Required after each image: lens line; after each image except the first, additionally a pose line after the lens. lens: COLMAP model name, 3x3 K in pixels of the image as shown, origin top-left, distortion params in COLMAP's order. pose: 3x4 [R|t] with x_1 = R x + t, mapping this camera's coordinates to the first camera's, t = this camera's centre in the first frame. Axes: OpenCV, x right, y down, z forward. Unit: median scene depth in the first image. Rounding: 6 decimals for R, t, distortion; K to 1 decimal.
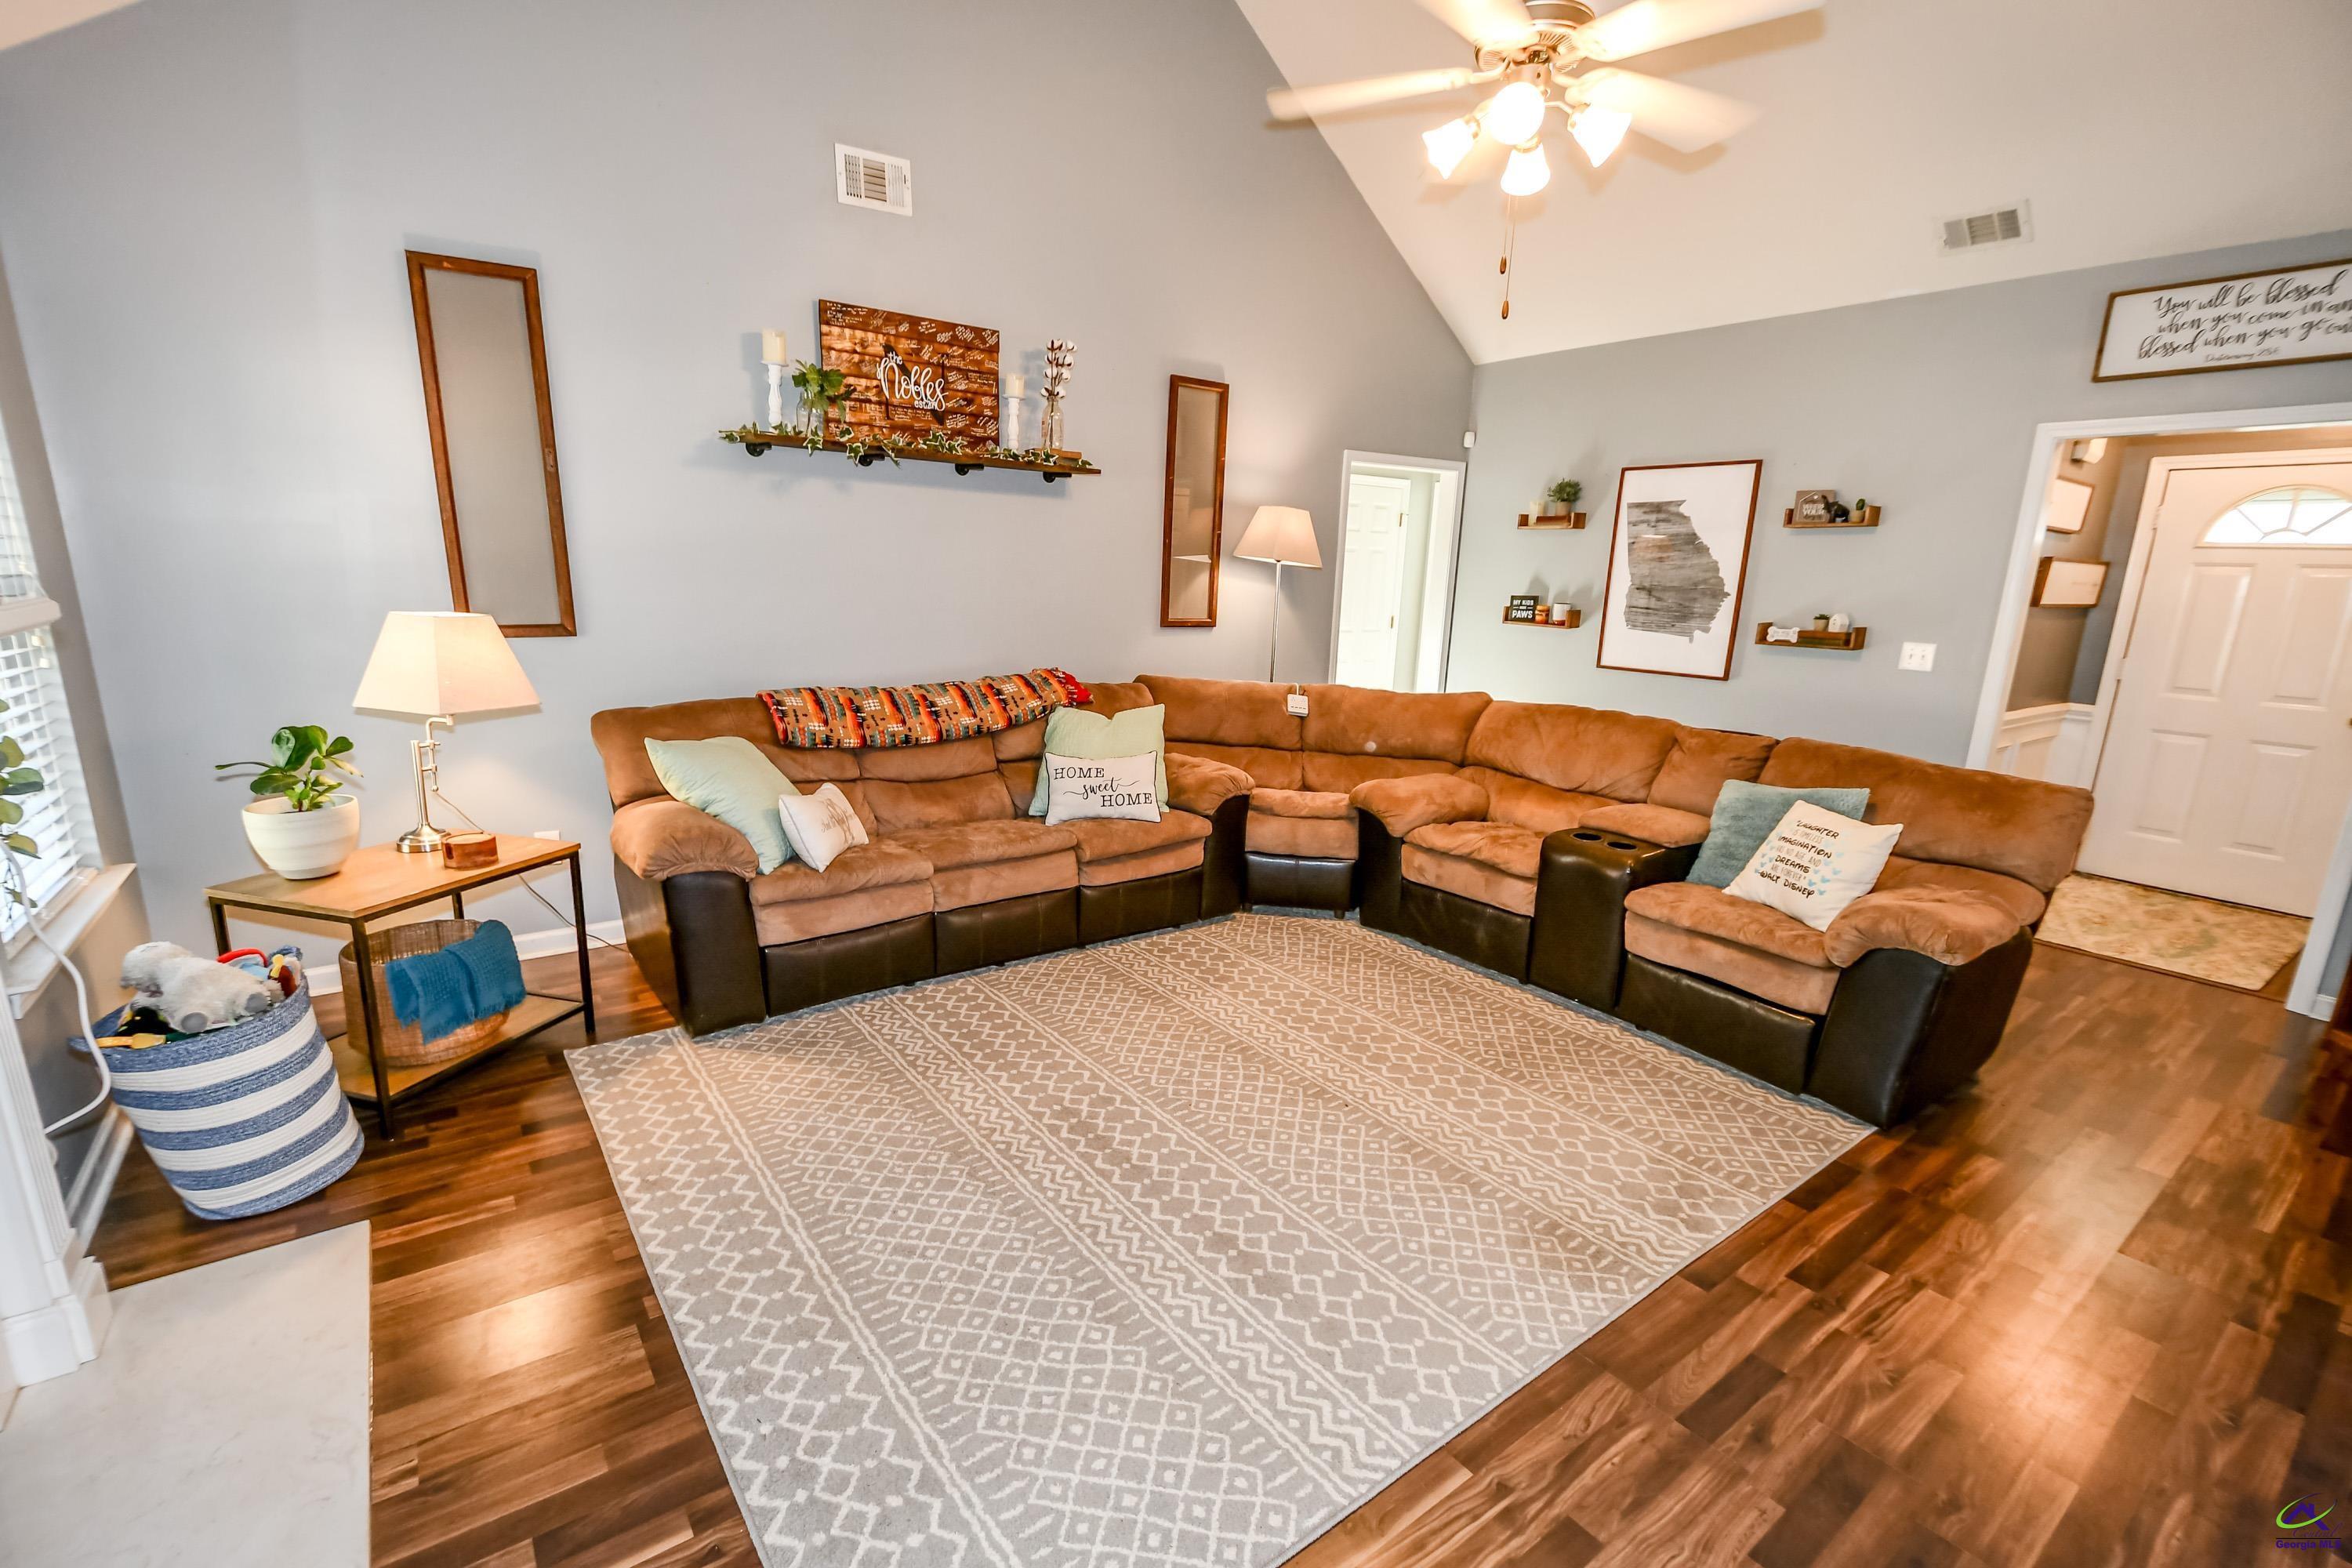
lens RADIAL K [[1024.8, 0, 1147.9], [0, 1024.8, 812.8], [0, 0, 1]] dist [0.001464, -0.006712]
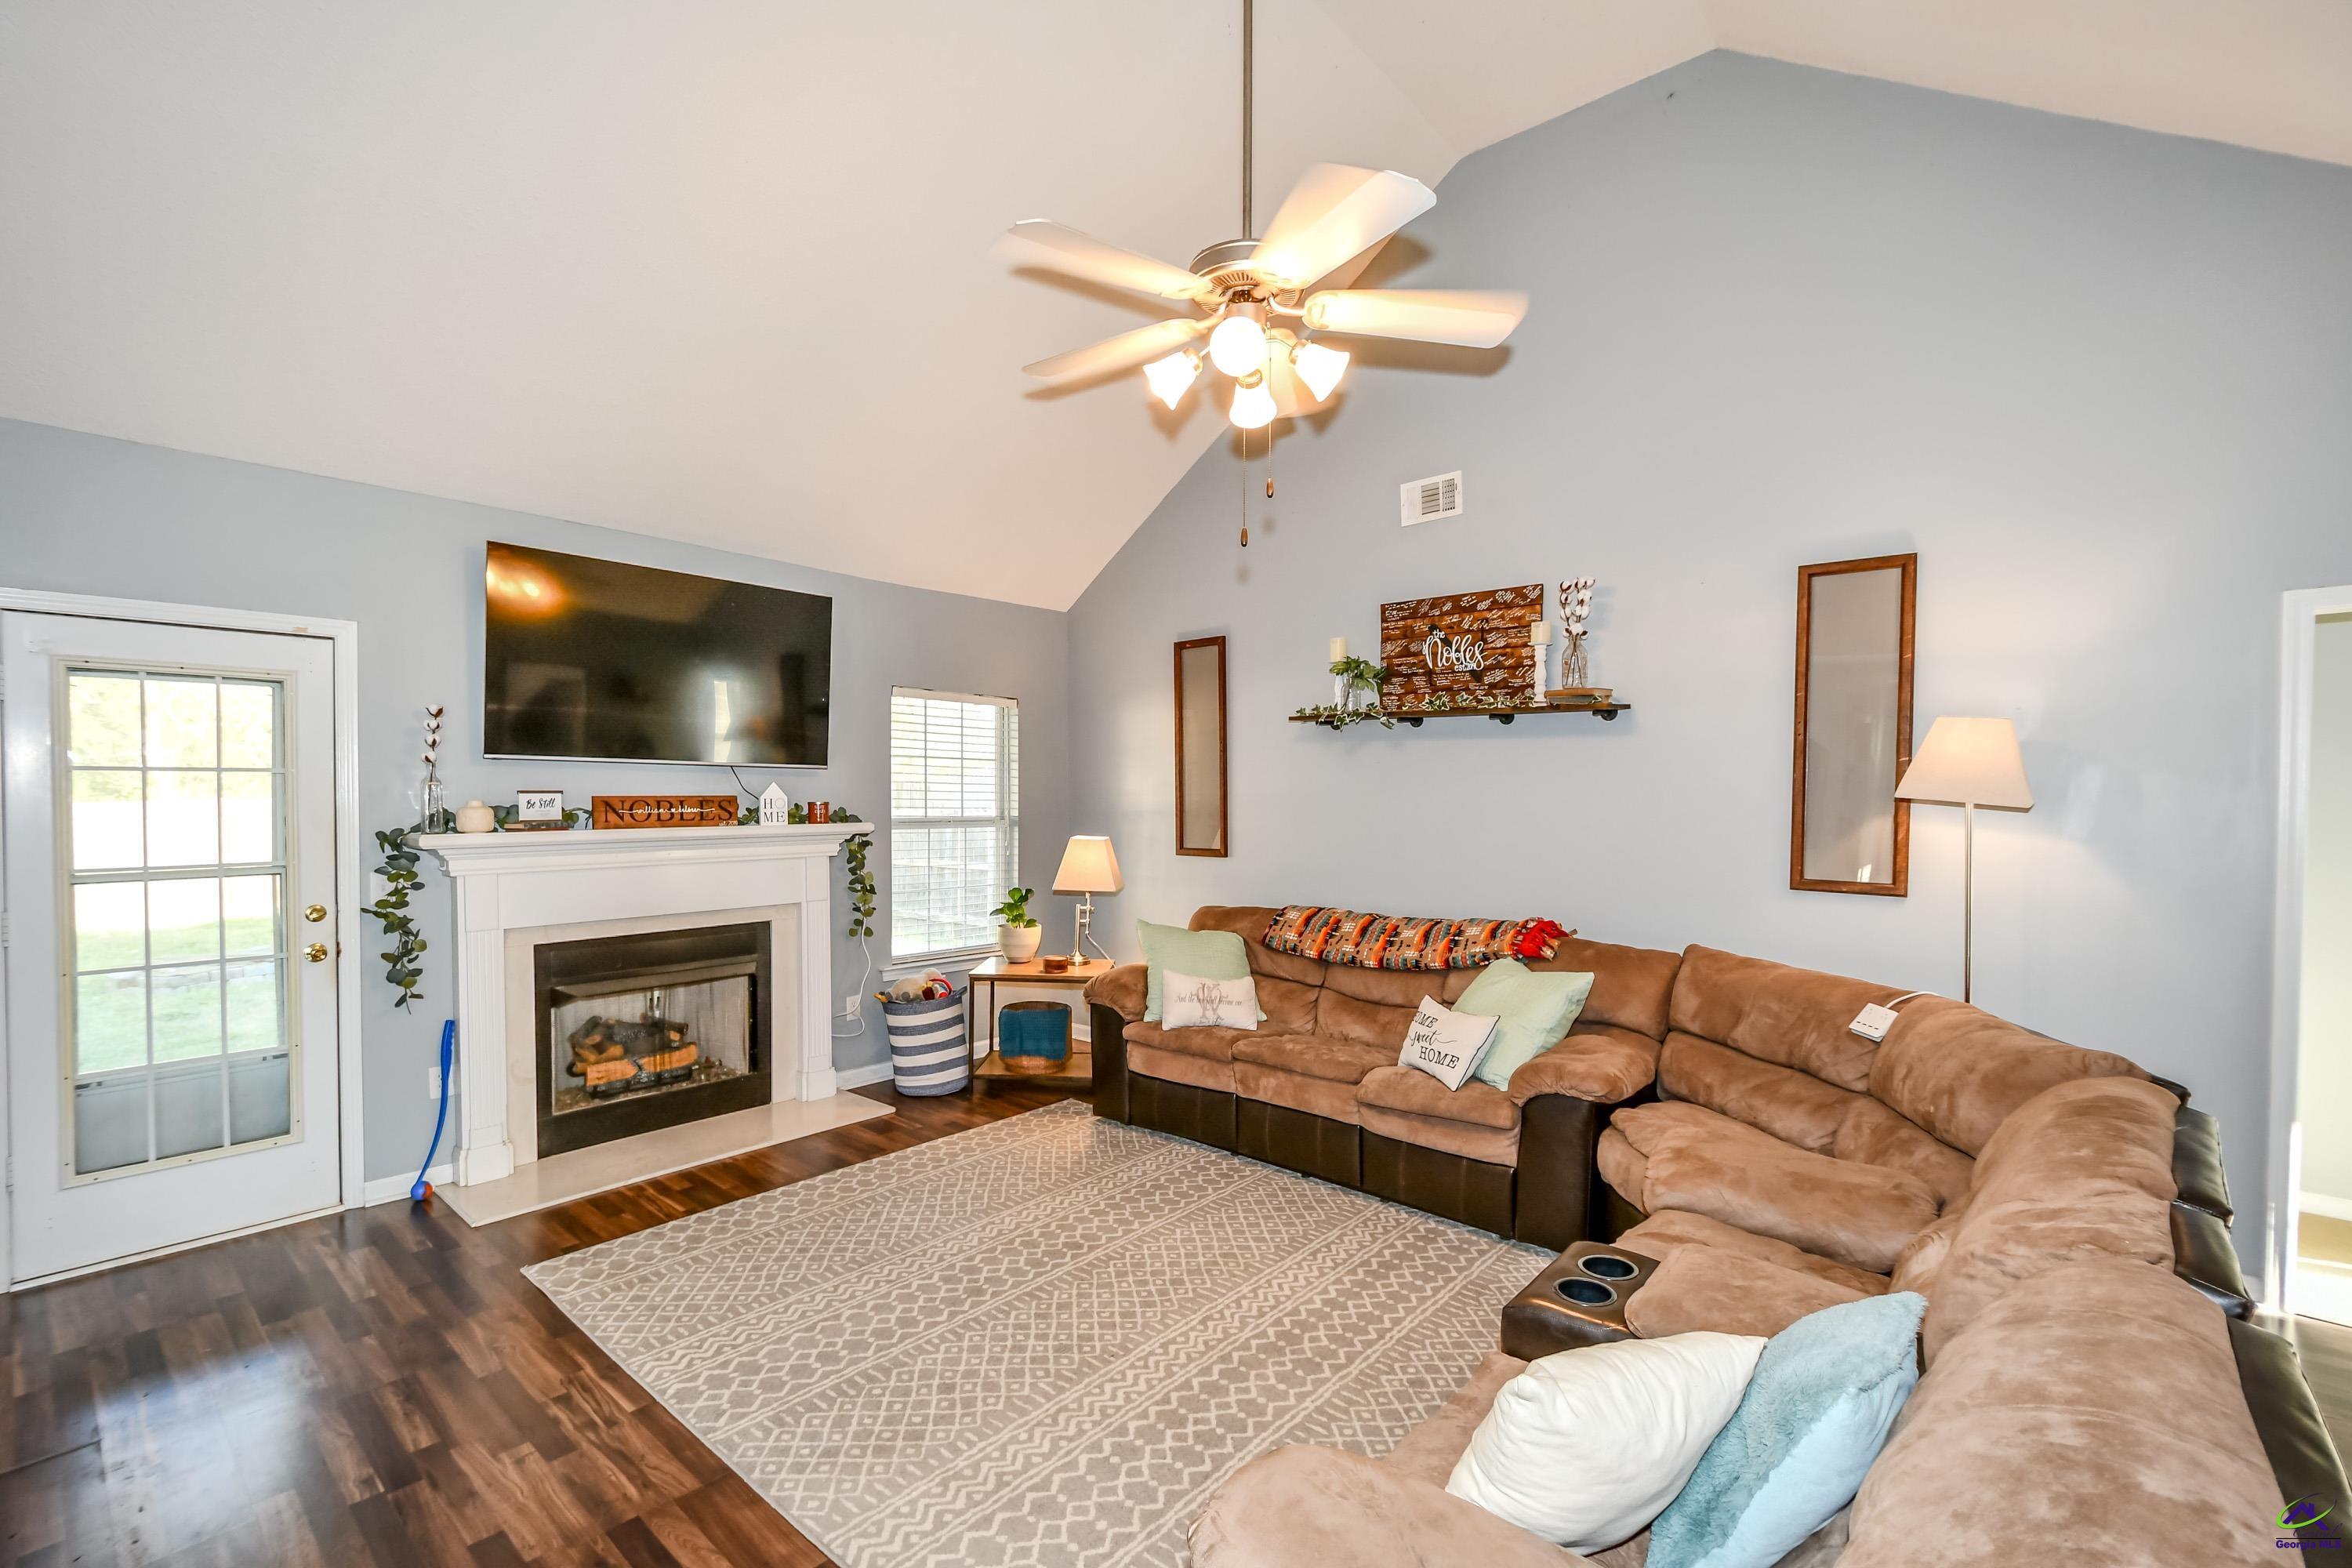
lens RADIAL K [[1024.0, 0, 1155.1], [0, 1024.0, 812.1], [0, 0, 1]] dist [0.002311, -0.006722]
pose [[0.216034, -0.006546, -0.976364, 0.796548], [-0.225117, 0.972702, -0.056332, -0.113911], [0.950080, 0.231966, 0.208663, 0.504474]]
